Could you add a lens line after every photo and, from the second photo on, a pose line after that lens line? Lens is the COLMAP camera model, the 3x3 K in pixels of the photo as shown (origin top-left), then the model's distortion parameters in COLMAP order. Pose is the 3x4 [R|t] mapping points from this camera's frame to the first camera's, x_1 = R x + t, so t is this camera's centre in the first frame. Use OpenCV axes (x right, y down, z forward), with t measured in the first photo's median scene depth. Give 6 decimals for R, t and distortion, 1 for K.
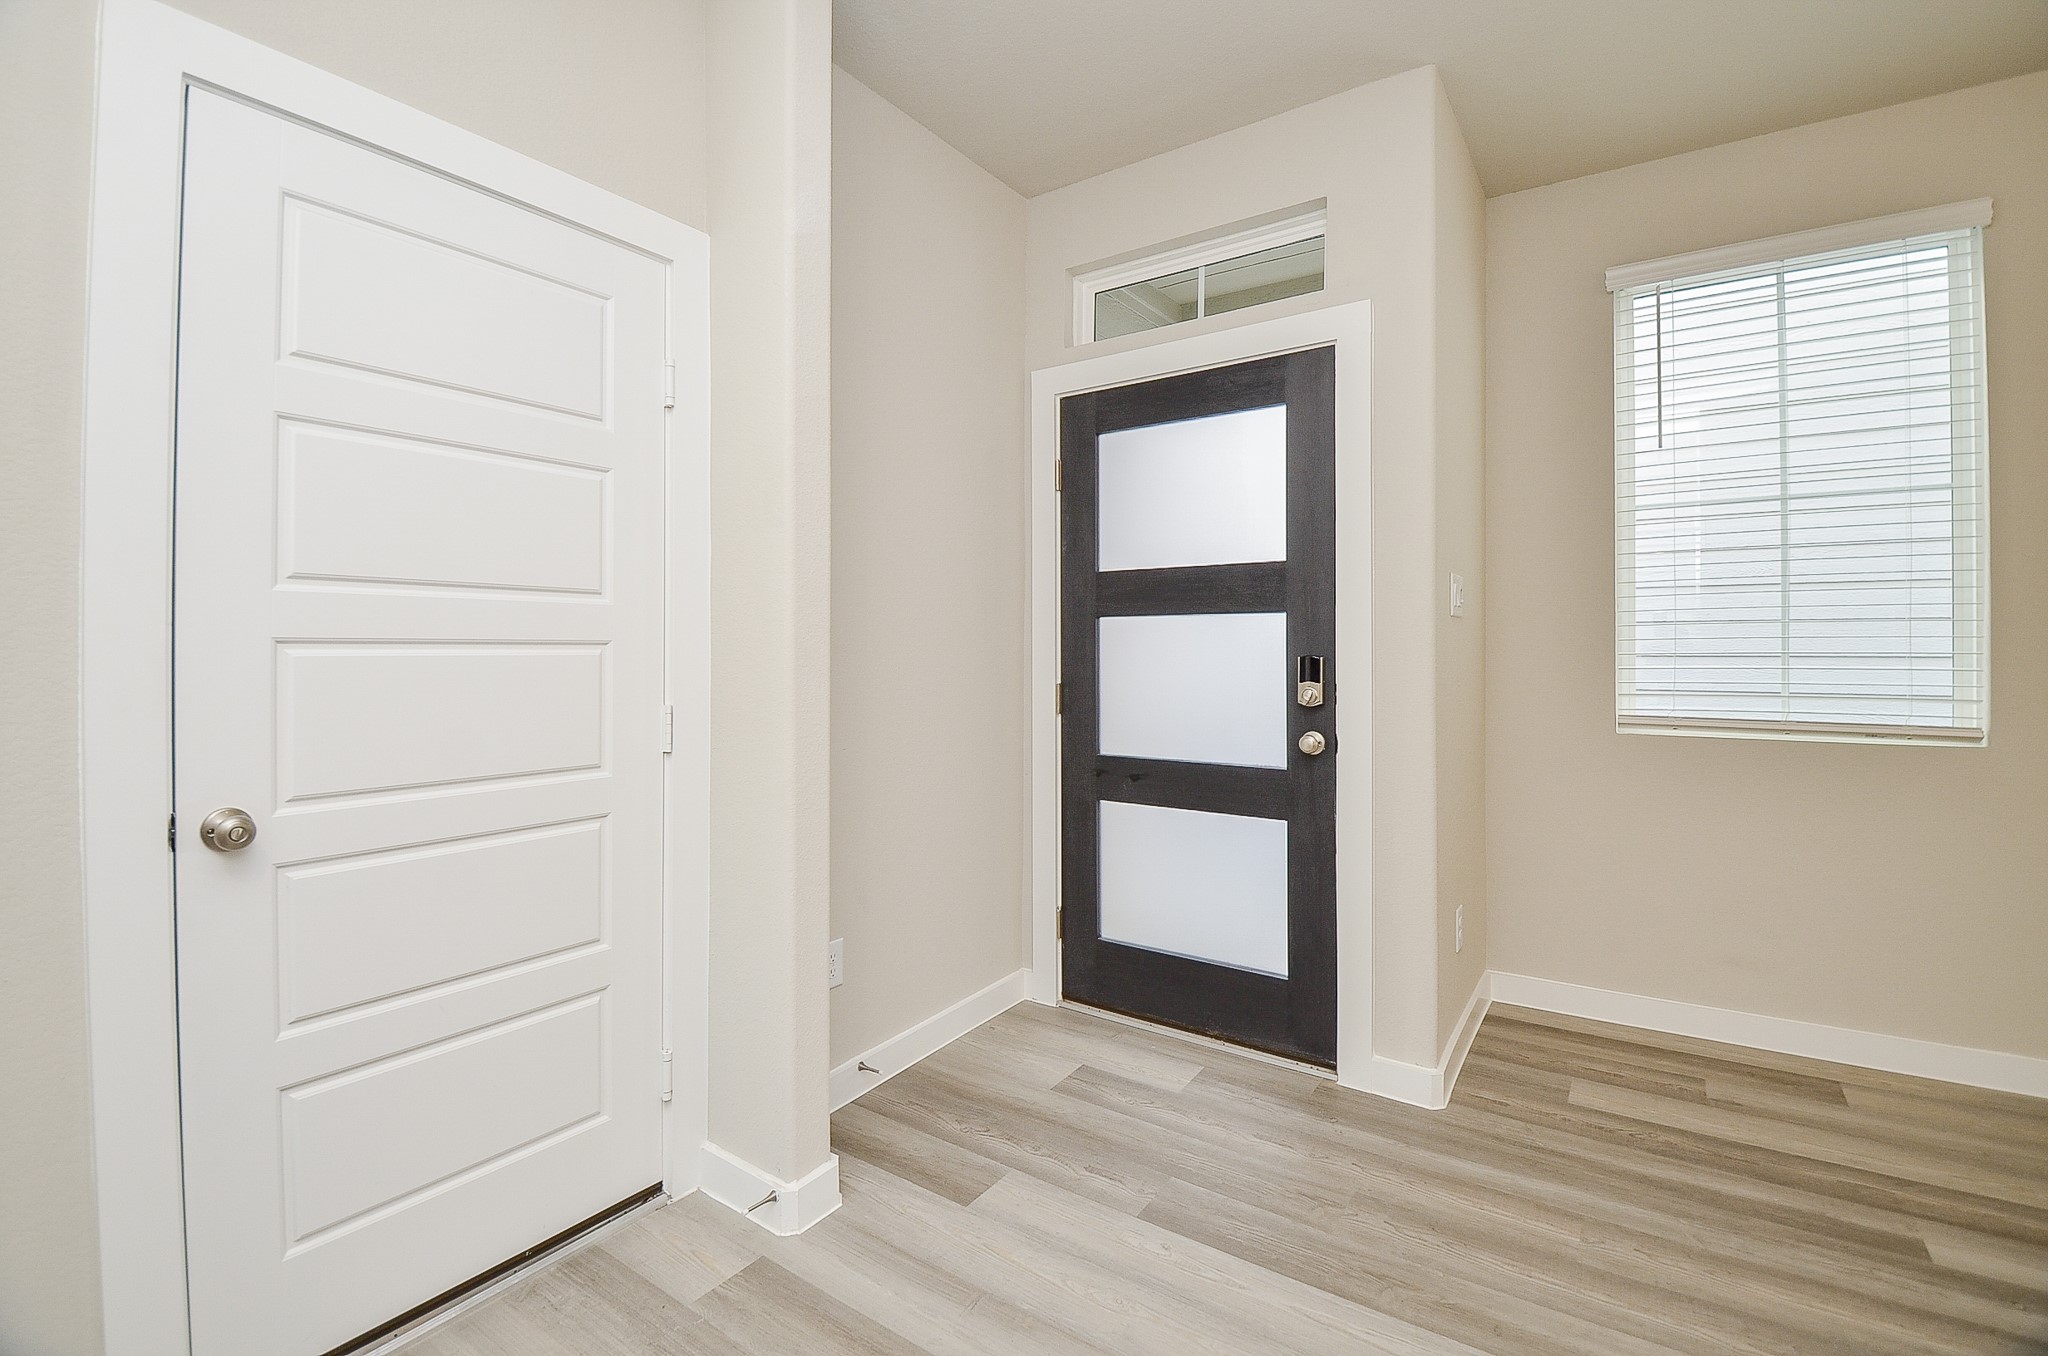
lens RADIAL K [[906.9, 0, 1011.4], [0, 906.9, 649.2], [0, 0, 1]] dist [0.015167, -0.024938]
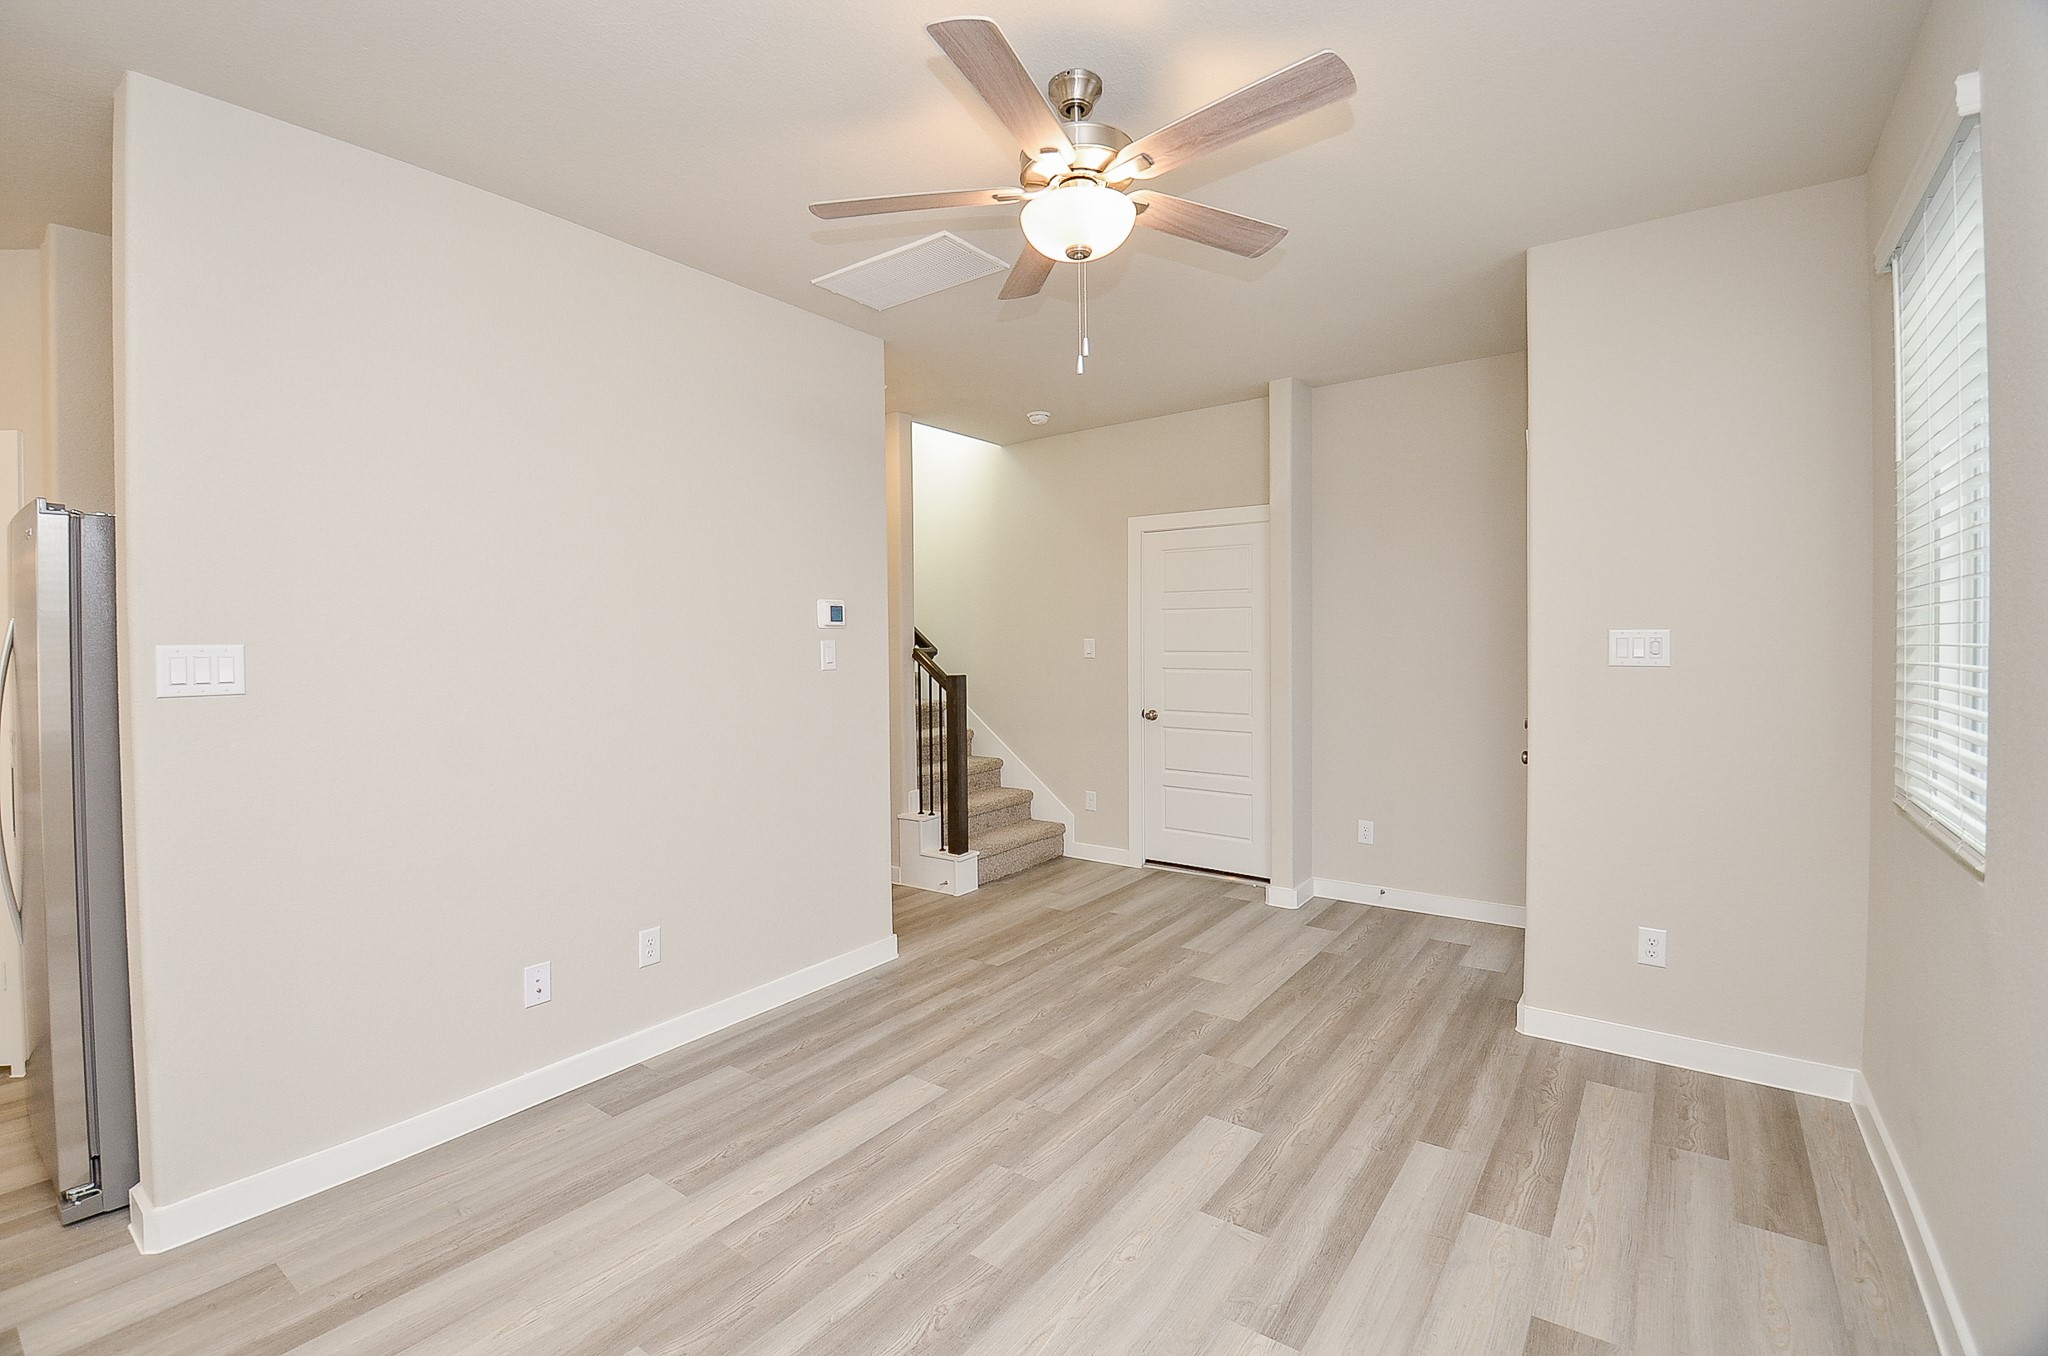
lens RADIAL K [[906.9, 0, 1011.4], [0, 906.9, 649.2], [0, 0, 1]] dist [0.015167, -0.024938]
pose [[-0.030459, 0.014369, -0.999433, 1.716010], [0.004400, 0.999889, 0.014241, -0.081407], [0.999526, -0.003963, -0.030519, 0.267575]]
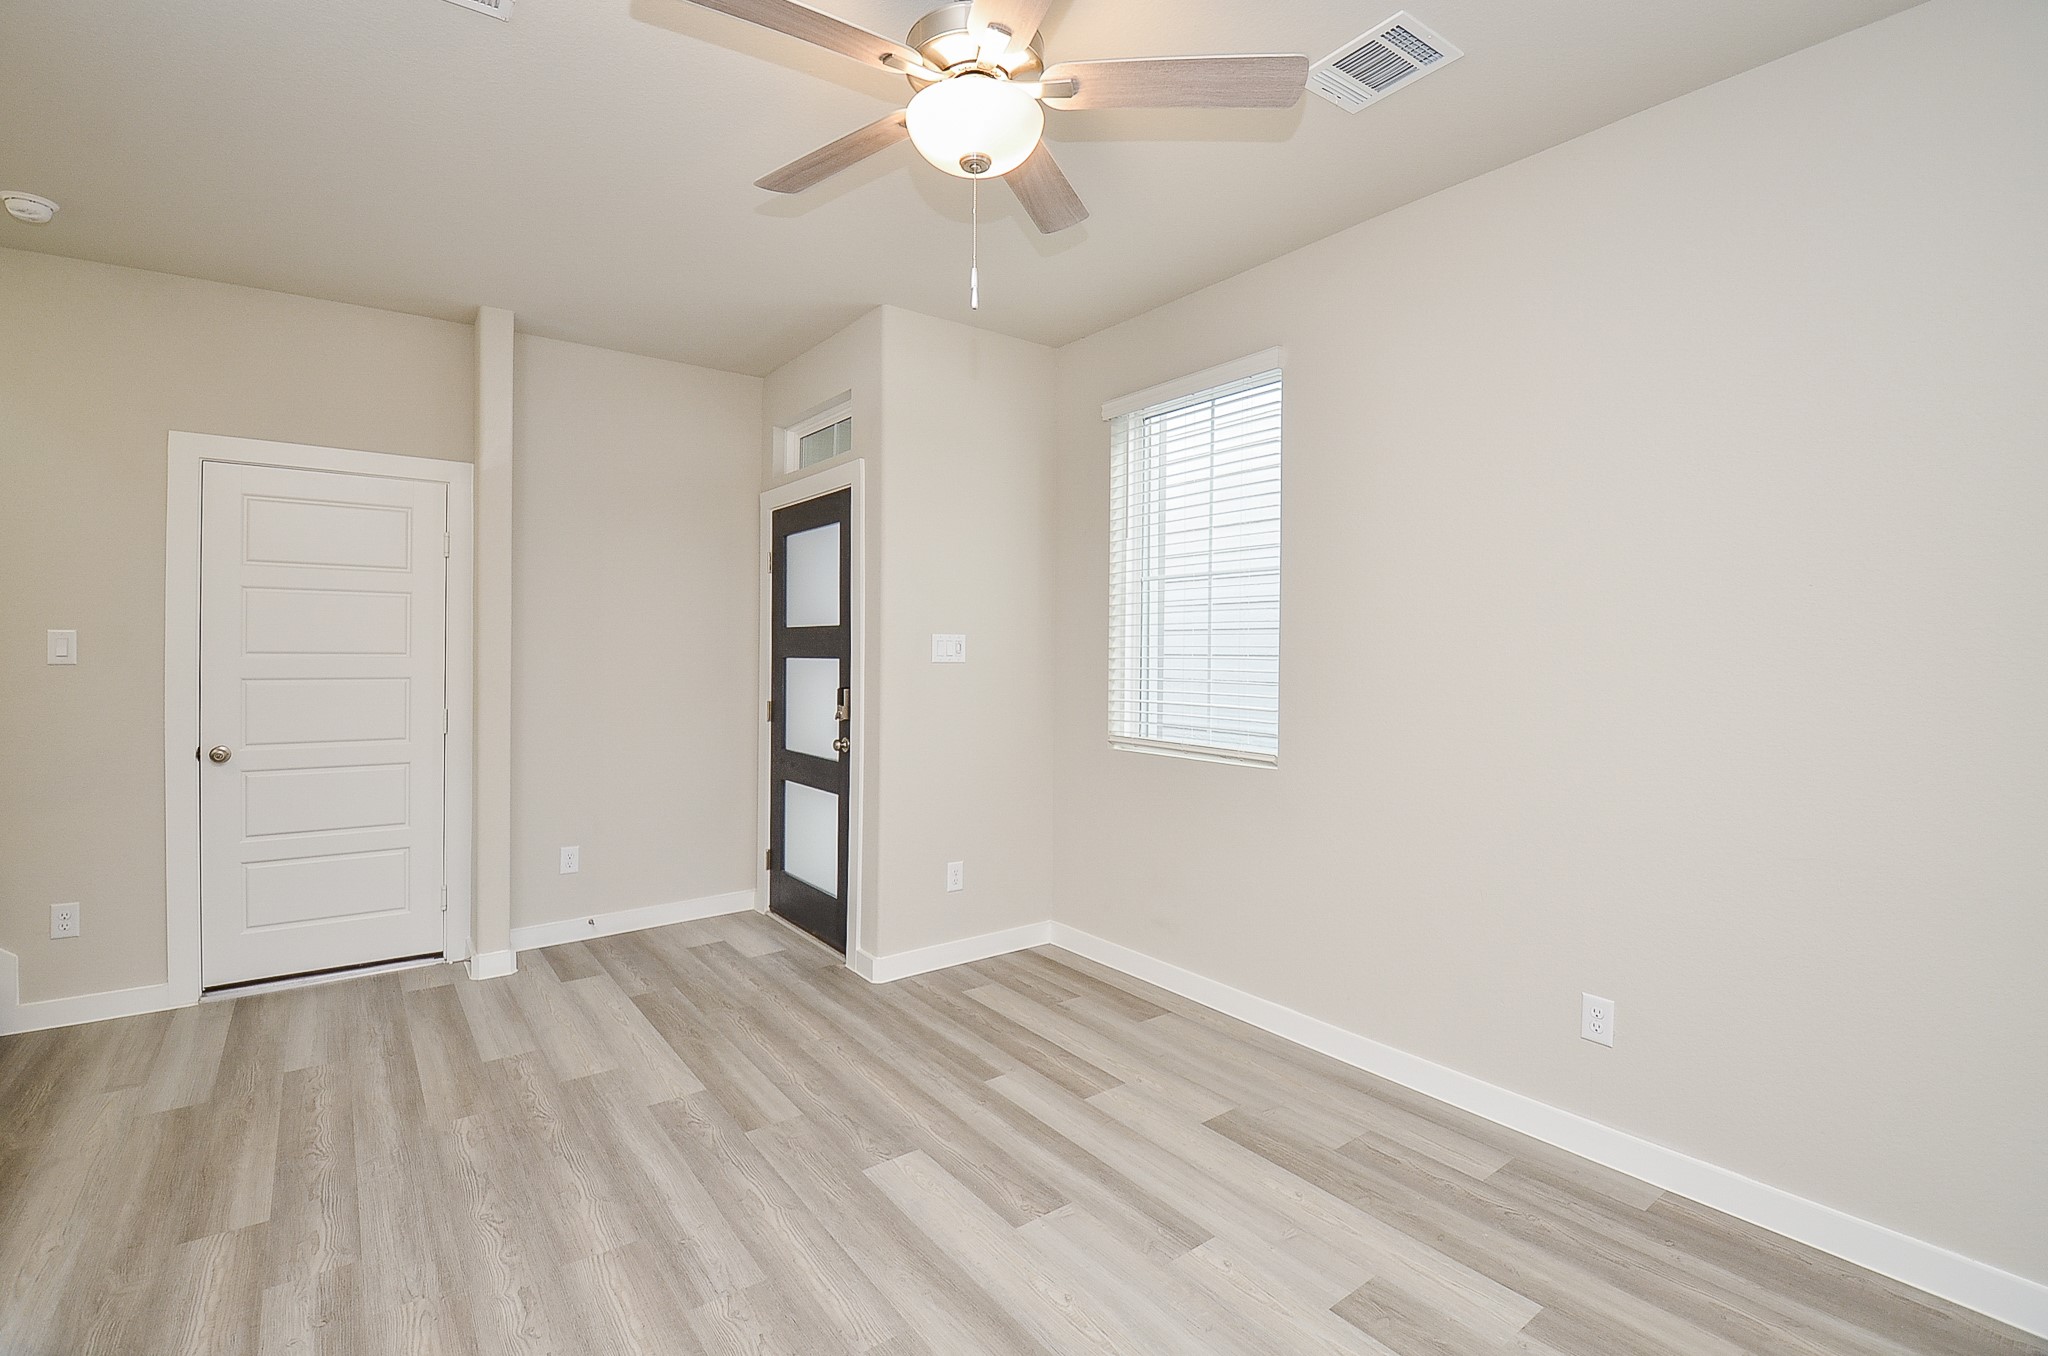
lens RADIAL K [[918.7, 0, 1011.3], [0, 918.7, 654.9], [0, 0, 1]] dist [0.001423, -0.016132]
pose [[0.948685, 0.010101, -0.316061, 1.098383], [-0.009078, 0.999948, 0.004708, -0.058814], [0.316092, -0.001597, 0.948727, -0.384424]]
